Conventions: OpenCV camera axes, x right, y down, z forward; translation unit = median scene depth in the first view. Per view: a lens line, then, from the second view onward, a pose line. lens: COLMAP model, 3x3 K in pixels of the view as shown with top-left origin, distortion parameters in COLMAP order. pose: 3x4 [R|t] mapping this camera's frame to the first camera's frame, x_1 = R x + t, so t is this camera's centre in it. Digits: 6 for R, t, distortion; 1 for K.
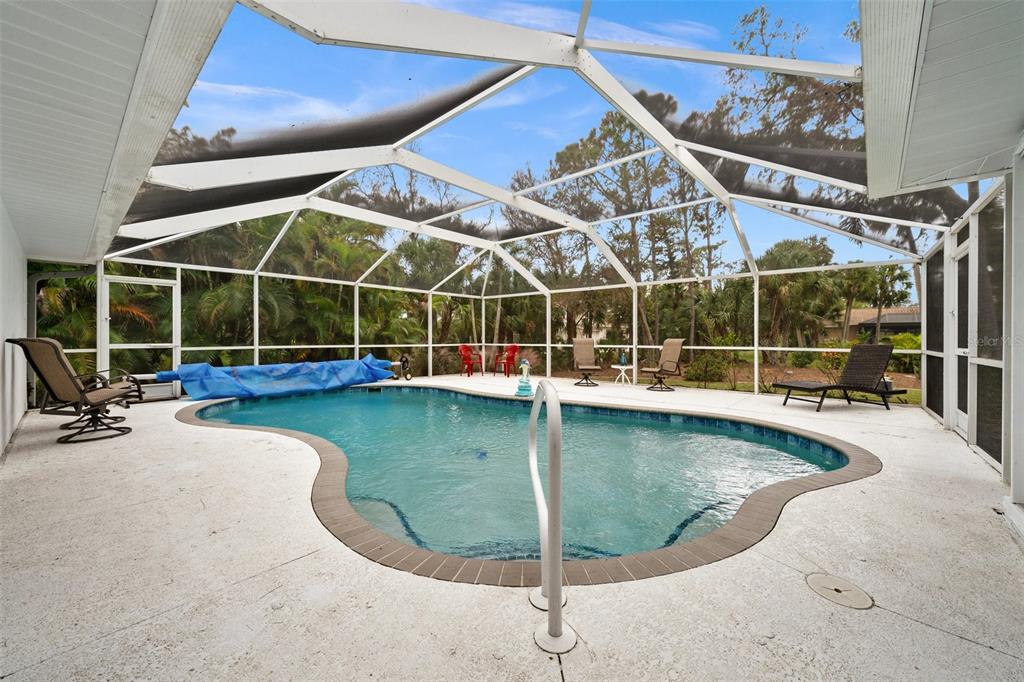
lens RADIAL K [[405.9, 0, 509.9], [0, 405.9, 336.8], [0, 0, 1]] dist [0.000091, 0.000045]
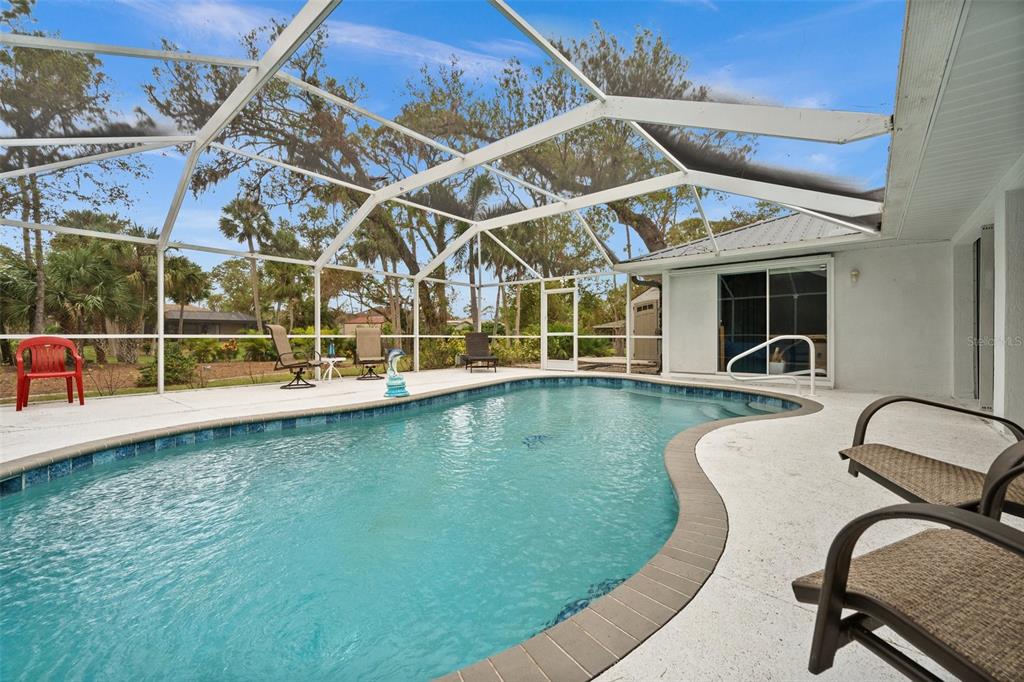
lens RADIAL K [[407.8, 0, 512.3], [0, 407.8, 339.3], [0, 0, 1]] dist [0.001046, 0.000361]
pose [[-0.022467, -0.015549, 0.999627, -0.605728], [-0.008974, 0.999842, 0.015350, 0.012063], [-0.999707, -0.008625, -0.022603, 0.605932]]
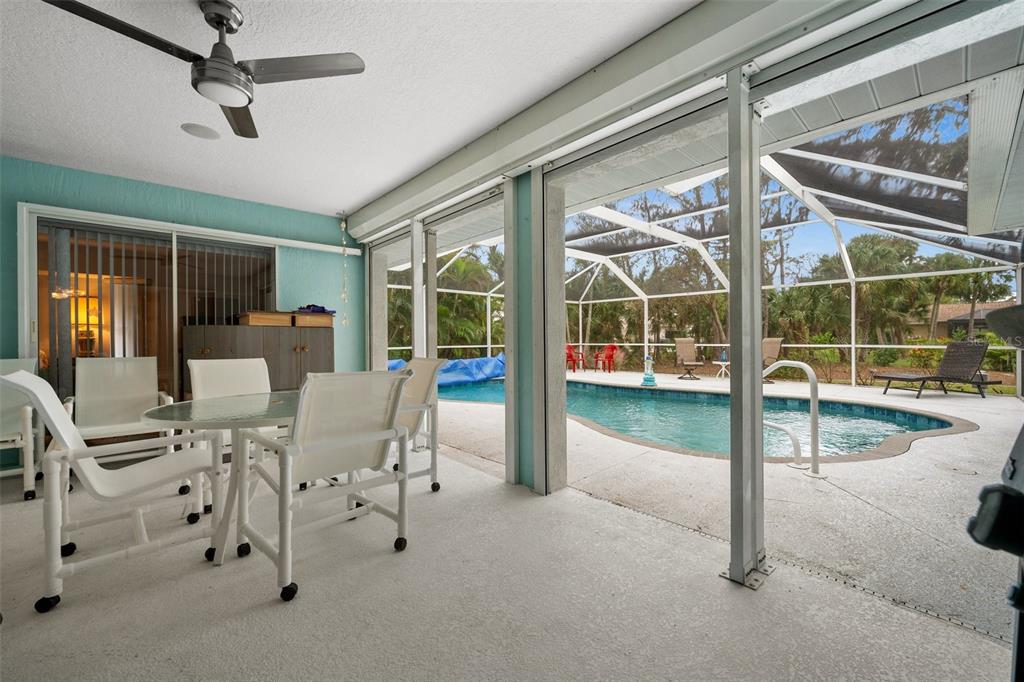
lens RADIAL K [[407.8, 0, 512.3], [0, 407.8, 339.3], [0, 0, 1]] dist [0.001046, 0.000361]
pose [[0.994342, -0.007075, -0.105993, -0.186221], [0.007688, 0.999956, 0.005372, -0.002980], [0.105950, -0.006157, 0.994352, -0.199416]]
